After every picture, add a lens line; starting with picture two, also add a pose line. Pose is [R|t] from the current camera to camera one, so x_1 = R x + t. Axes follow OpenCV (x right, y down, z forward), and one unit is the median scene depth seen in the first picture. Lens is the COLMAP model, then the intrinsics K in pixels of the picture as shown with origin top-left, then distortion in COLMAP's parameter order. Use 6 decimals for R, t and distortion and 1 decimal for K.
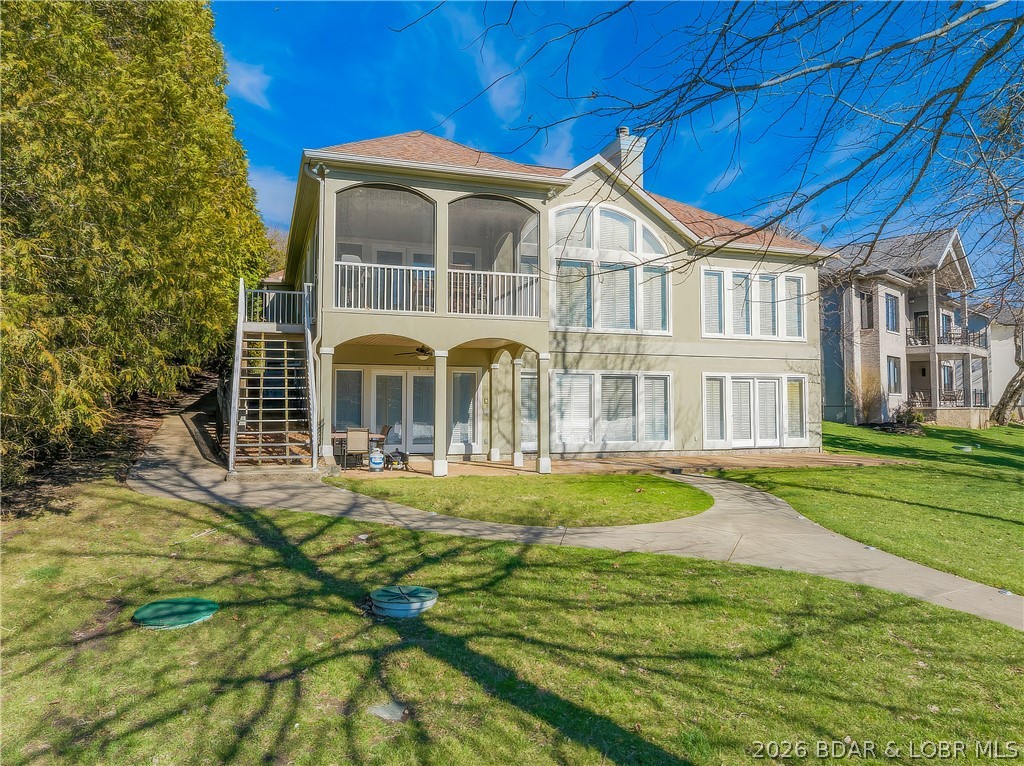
lens RADIAL K [[729.7, 0, 512.0], [0, 729.7, 383.0], [0, 0, 1]] dist [-0.040712, 0.001325]
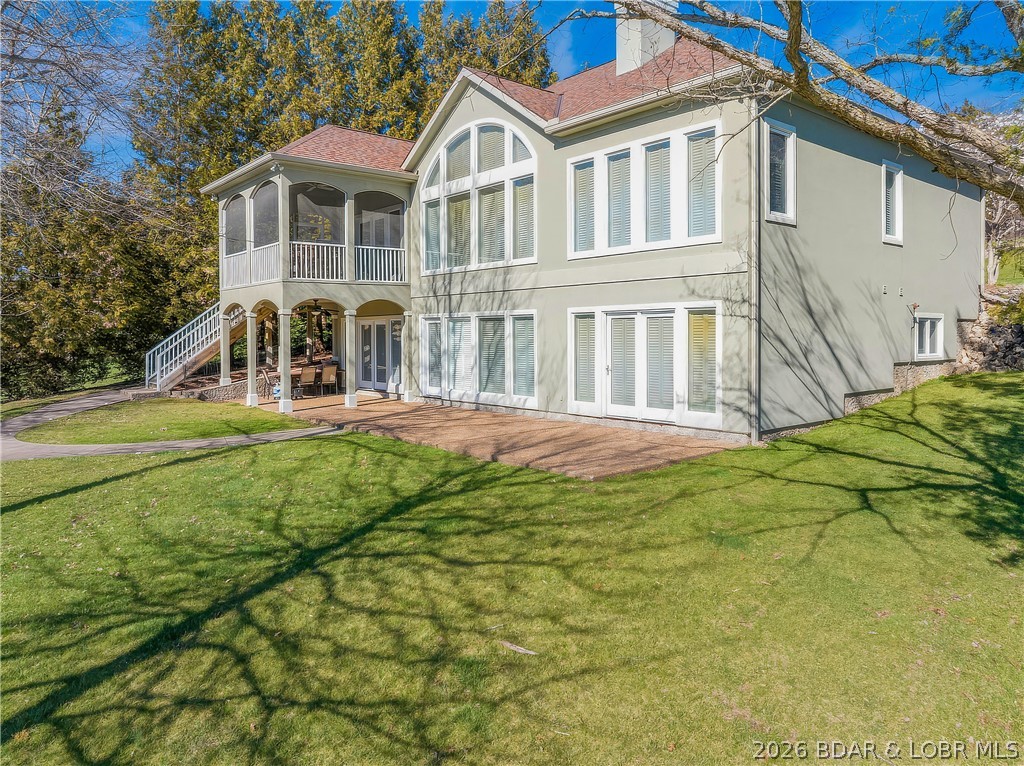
lens RADIAL K [[729.7, 0, 512.0], [0, 729.7, 383.0], [0, 0, 1]] dist [-0.040712, 0.001325]
pose [[0.352210, 0.052236, -0.934462, 0.957816], [0.030038, 0.997296, 0.067071, 0.009714], [0.935439, -0.051693, 0.349688, 0.710376]]
